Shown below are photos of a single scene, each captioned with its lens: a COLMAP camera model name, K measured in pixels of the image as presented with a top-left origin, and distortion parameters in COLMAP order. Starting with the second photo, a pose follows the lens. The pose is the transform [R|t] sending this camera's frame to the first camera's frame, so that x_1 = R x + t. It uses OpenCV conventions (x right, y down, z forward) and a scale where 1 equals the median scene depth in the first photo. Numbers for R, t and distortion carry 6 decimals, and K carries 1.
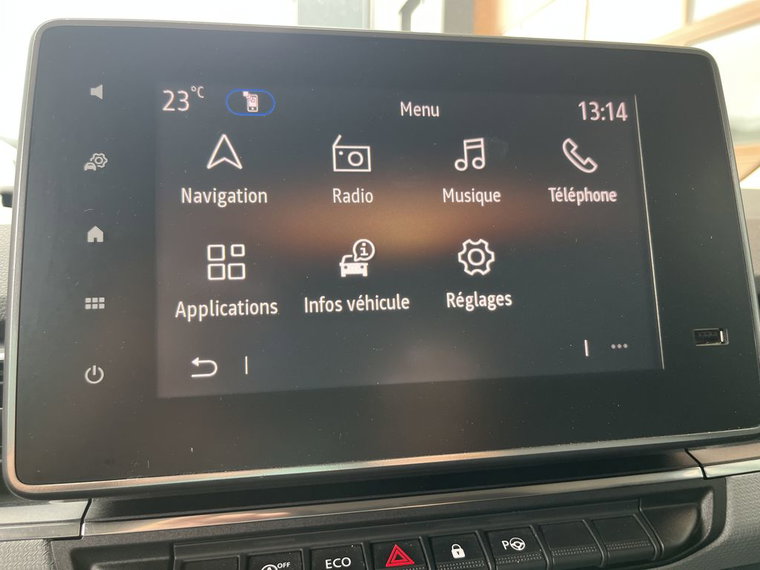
lens RADIAL K [[567.9, 0, 378.0], [0, 567.9, 284.8], [0, 0, 1]] dist [0.011871, -0.061794]
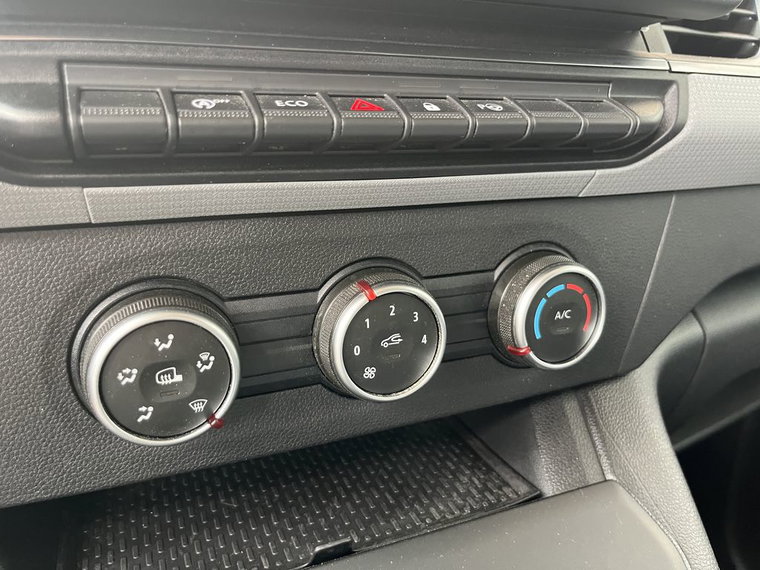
lens RADIAL K [[567.9, 0, 385.2], [0, 567.9, 286.5], [0, 0, 1]] dist [0.011871, -0.061794]
pose [[0.972685, -0.056478, 0.225152, -0.131447], [0.002040, 0.971992, 0.235004, 0.531372], [-0.232119, -0.228126, 0.945558, 0.154304]]
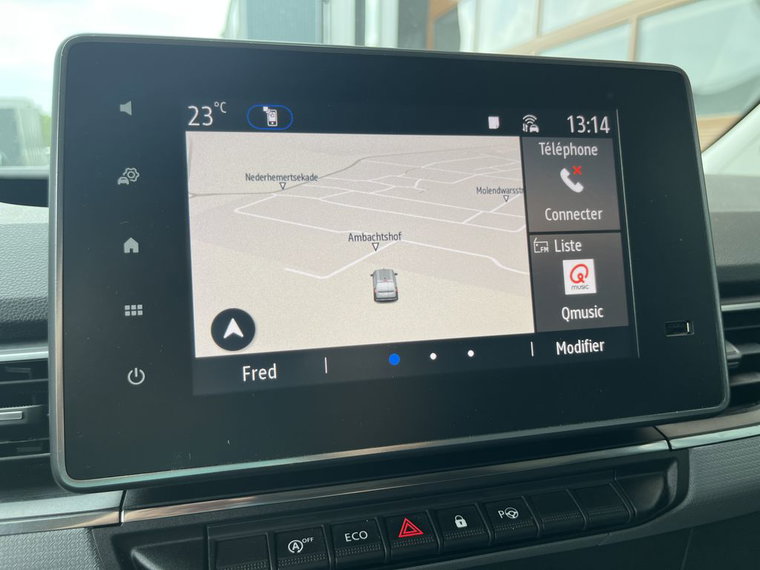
lens RADIAL K [[567.9, 0, 381.8], [0, 567.9, 287.6], [0, 0, 1]] dist [0.011871, -0.061794]
pose [[0.997267, -0.009685, 0.073242, -0.093535], [0.005811, 0.998582, 0.052921, -0.055290], [-0.073650, -0.052350, 0.995909, -0.088746]]
